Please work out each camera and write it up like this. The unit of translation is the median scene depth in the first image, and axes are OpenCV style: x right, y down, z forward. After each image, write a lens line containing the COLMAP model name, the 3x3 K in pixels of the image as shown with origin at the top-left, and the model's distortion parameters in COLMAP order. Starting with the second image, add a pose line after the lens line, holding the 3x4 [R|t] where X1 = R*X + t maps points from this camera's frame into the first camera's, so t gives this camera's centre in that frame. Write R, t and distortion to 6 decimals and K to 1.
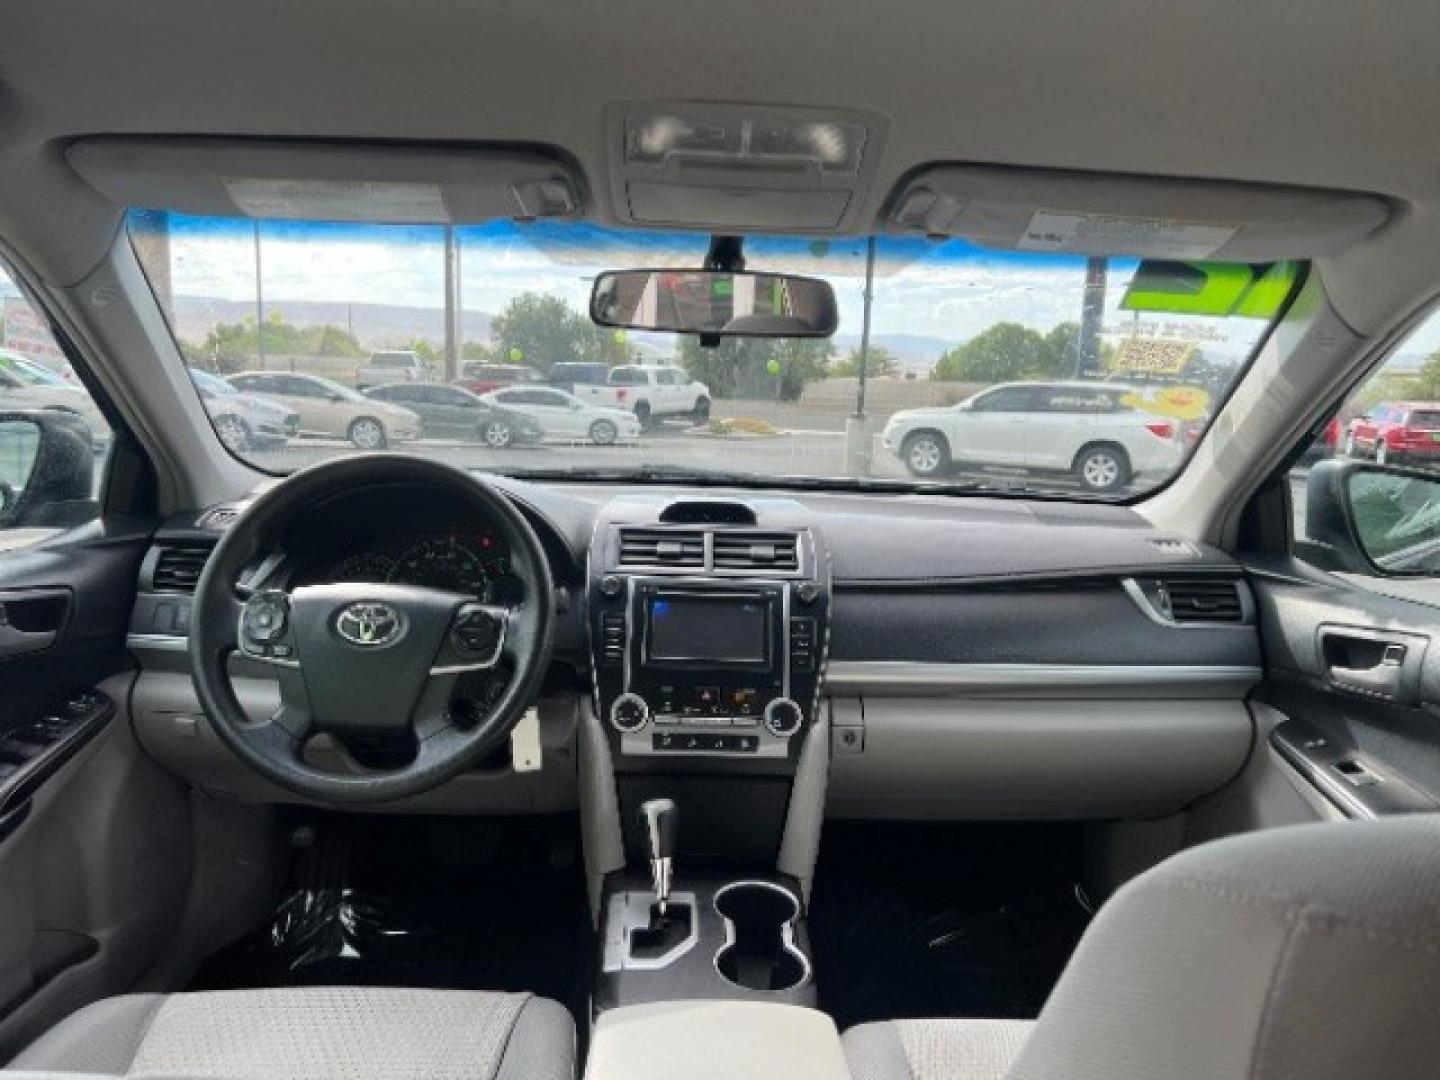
lens RADIAL K [[1081.2, 0, 720.0], [0, 1081.2, 540.0], [0, 0, 1]] dist [0.058860, -0.078044]
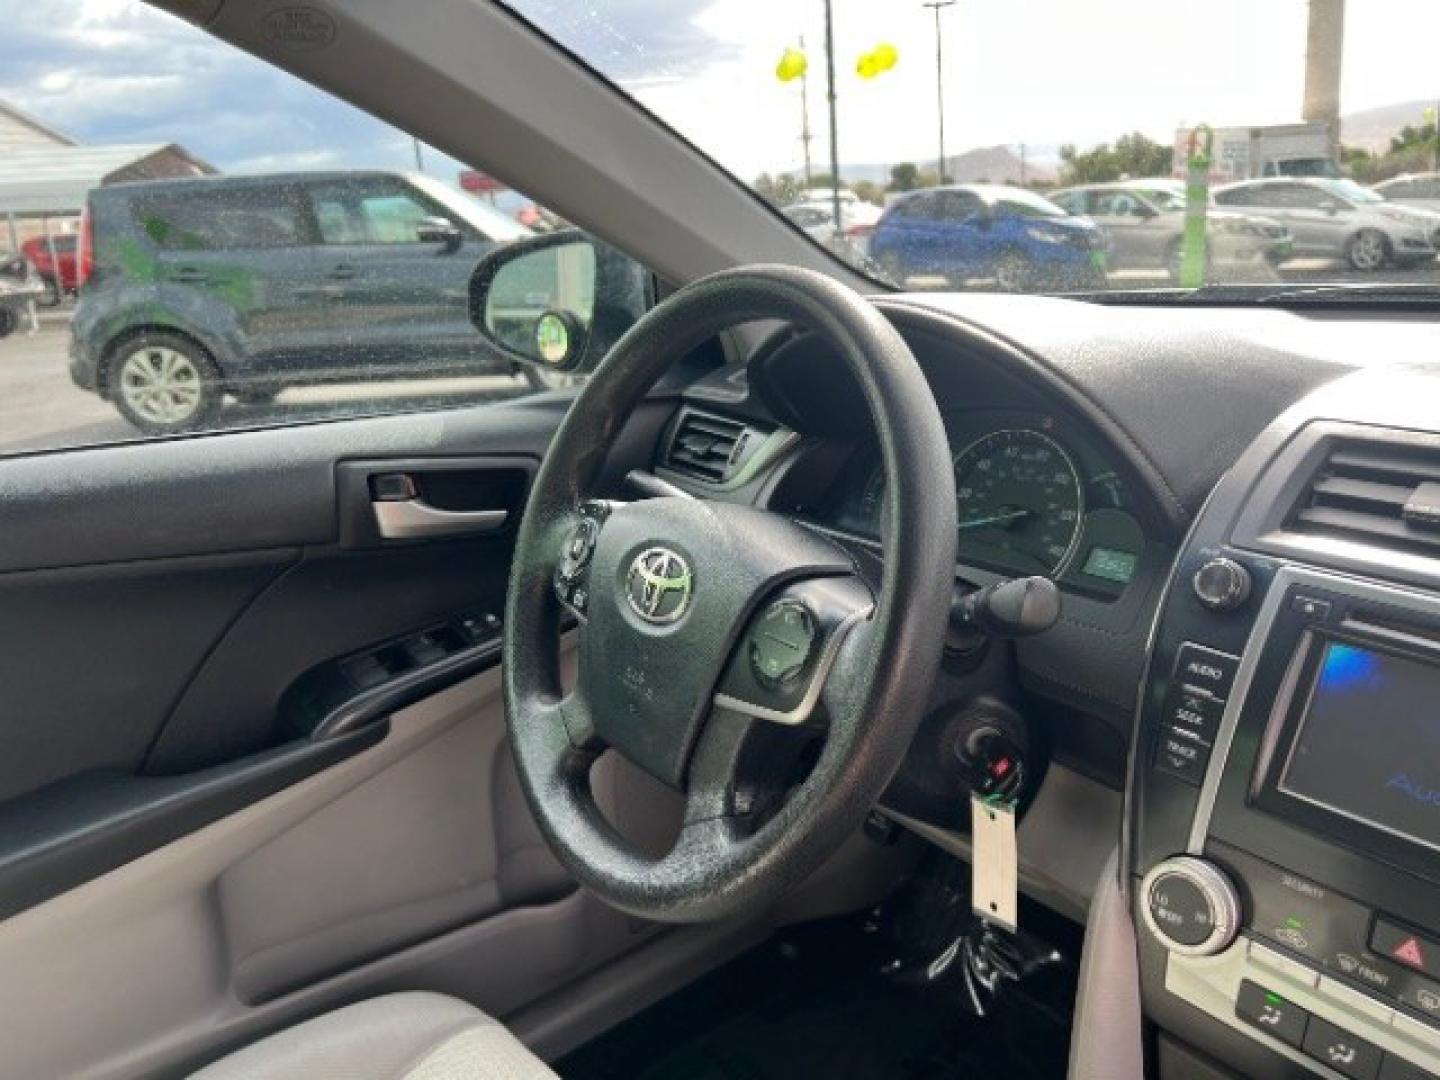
lens RADIAL K [[1081.2, 0, 720.0], [0, 1081.2, 540.0], [0, 0, 1]] dist [0.058860, -0.078044]
pose [[0.567116, 0.157647, -0.808410, 0.005942], [-0.029121, 0.984736, 0.171603, -0.001811], [0.823123, -0.073777, 0.563050, 0.030932]]
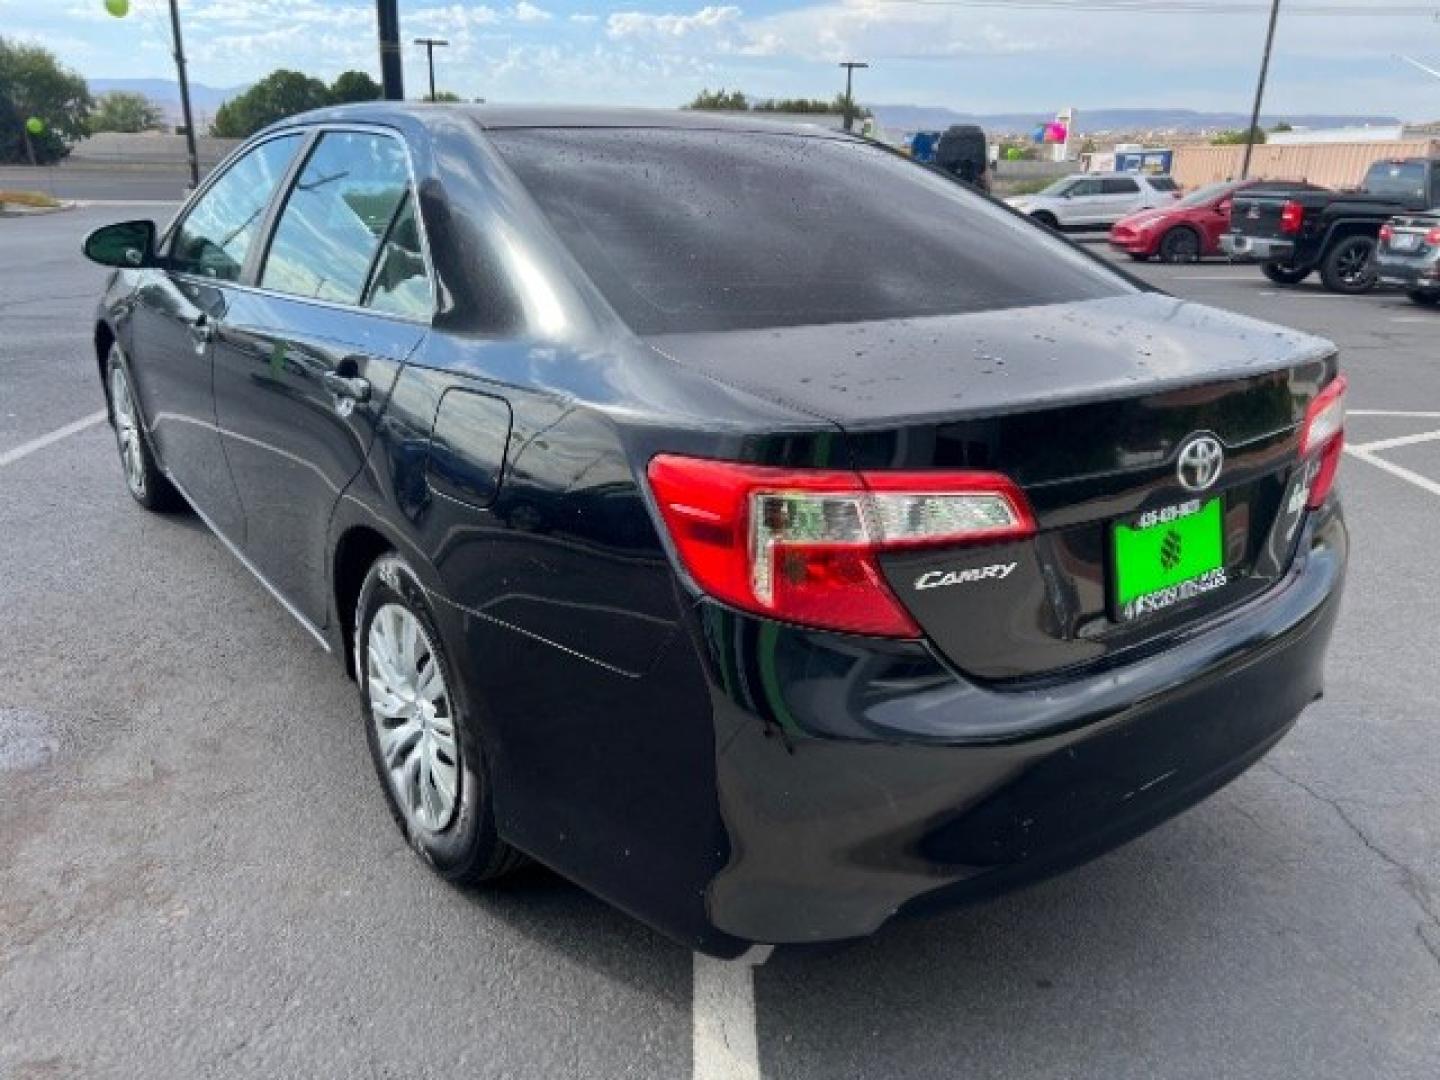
lens RADIAL K [[1081.2, 0, 720.0], [0, 1081.2, 540.0], [0, 0, 1]] dist [0.058860, -0.078044]
pose [[0.821027, -0.204383, 0.533050, -0.052290], [0.088972, 0.968118, 0.234160, 0.005998], [-0.563914, -0.144825, 0.813036, -0.092937]]
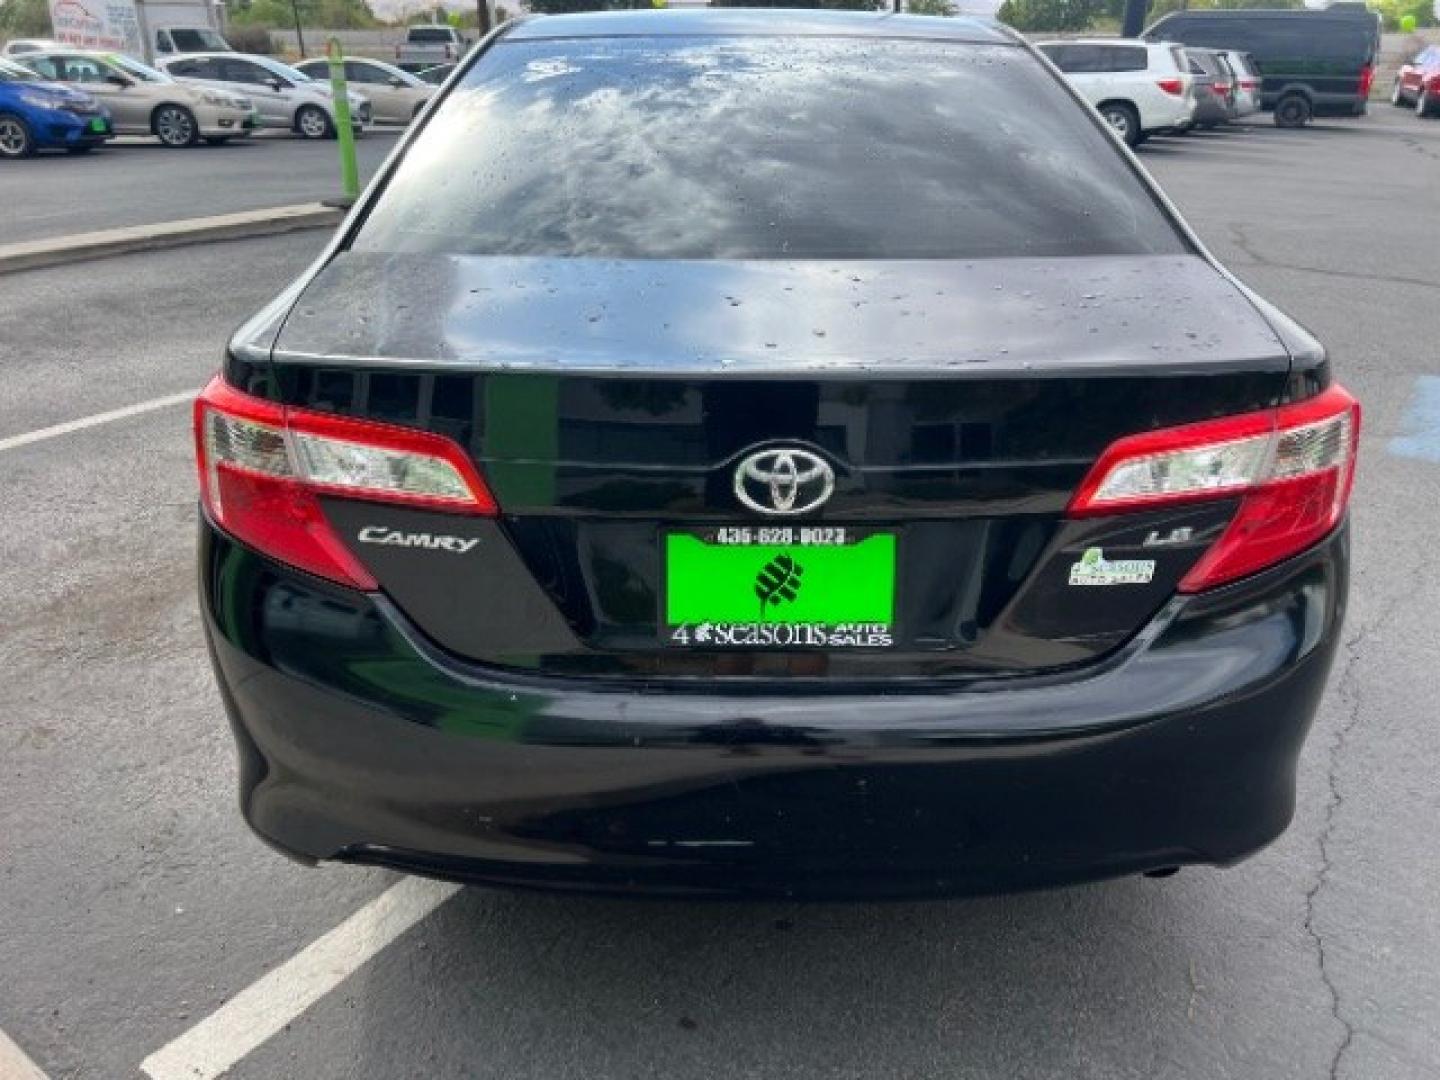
lens RADIAL K [[1081.2, 0, 720.0], [0, 1081.2, 540.0], [0, 0, 1]] dist [0.058860, -0.078044]
pose [[0.998666, -0.018200, -0.048325, 0.004273], [0.031021, 0.959591, 0.279682, 0.007659], [0.041282, -0.280808, 0.958876, -0.104894]]
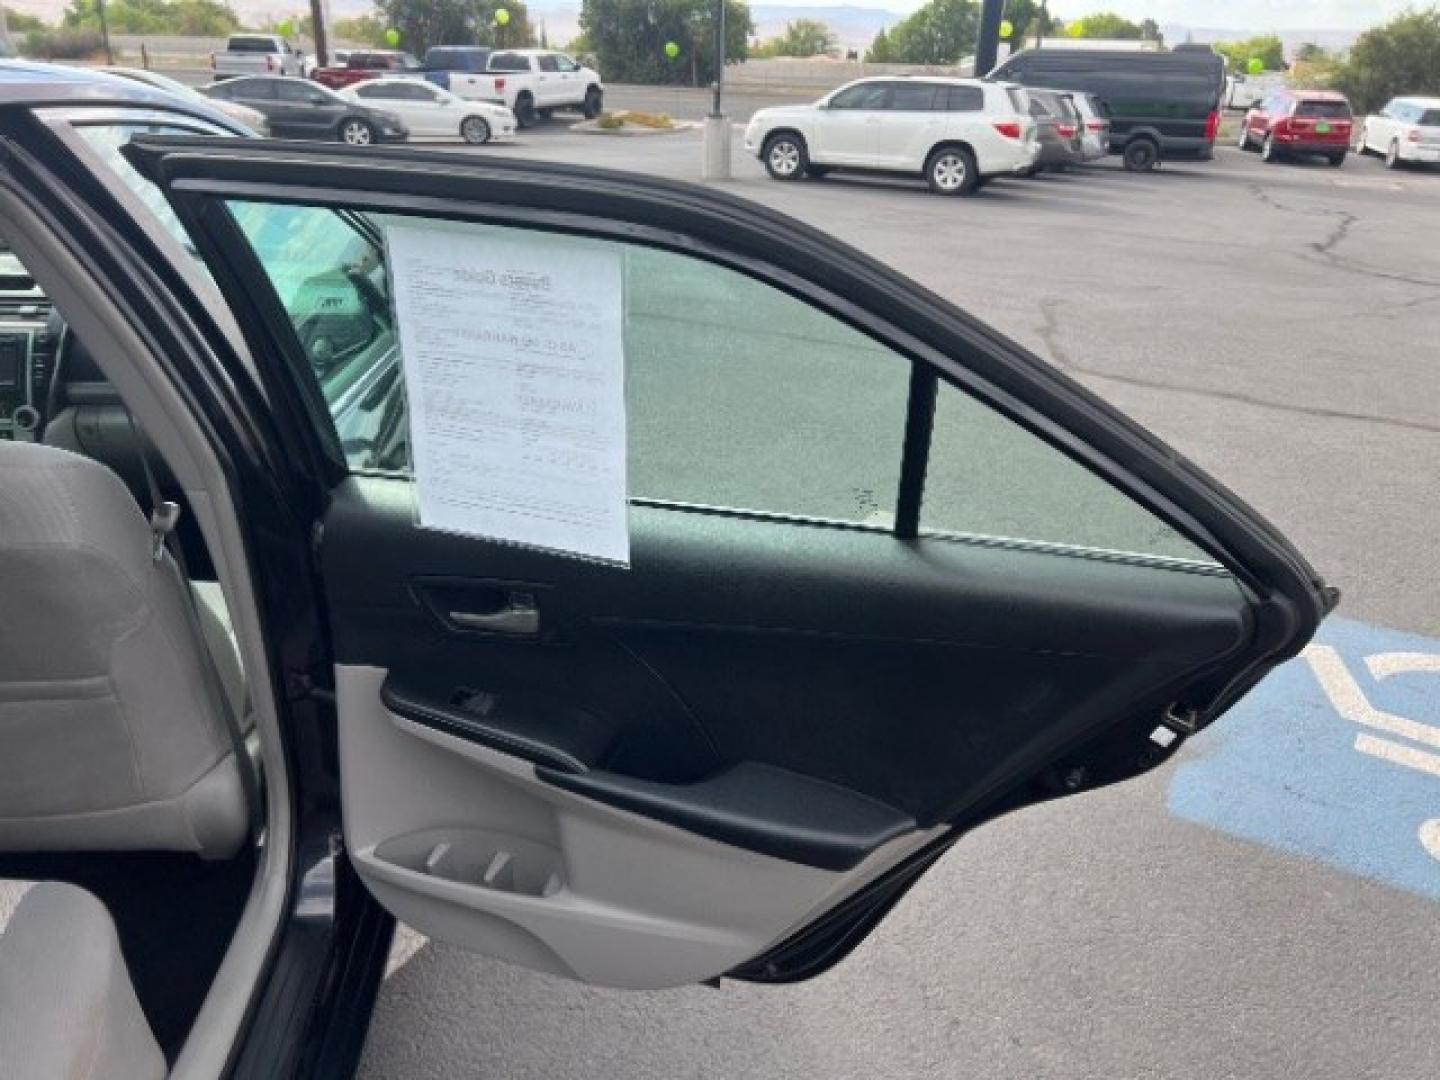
lens RADIAL K [[1081.2, 0, 720.0], [0, 1081.2, 540.0], [0, 0, 1]] dist [0.058860, -0.078044]
pose [[0.998331, -0.026971, 0.051062, 0.048111], [0.012469, 0.964052, 0.265421, -0.003760], [-0.056385, -0.264342, 0.962779, -0.031612]]
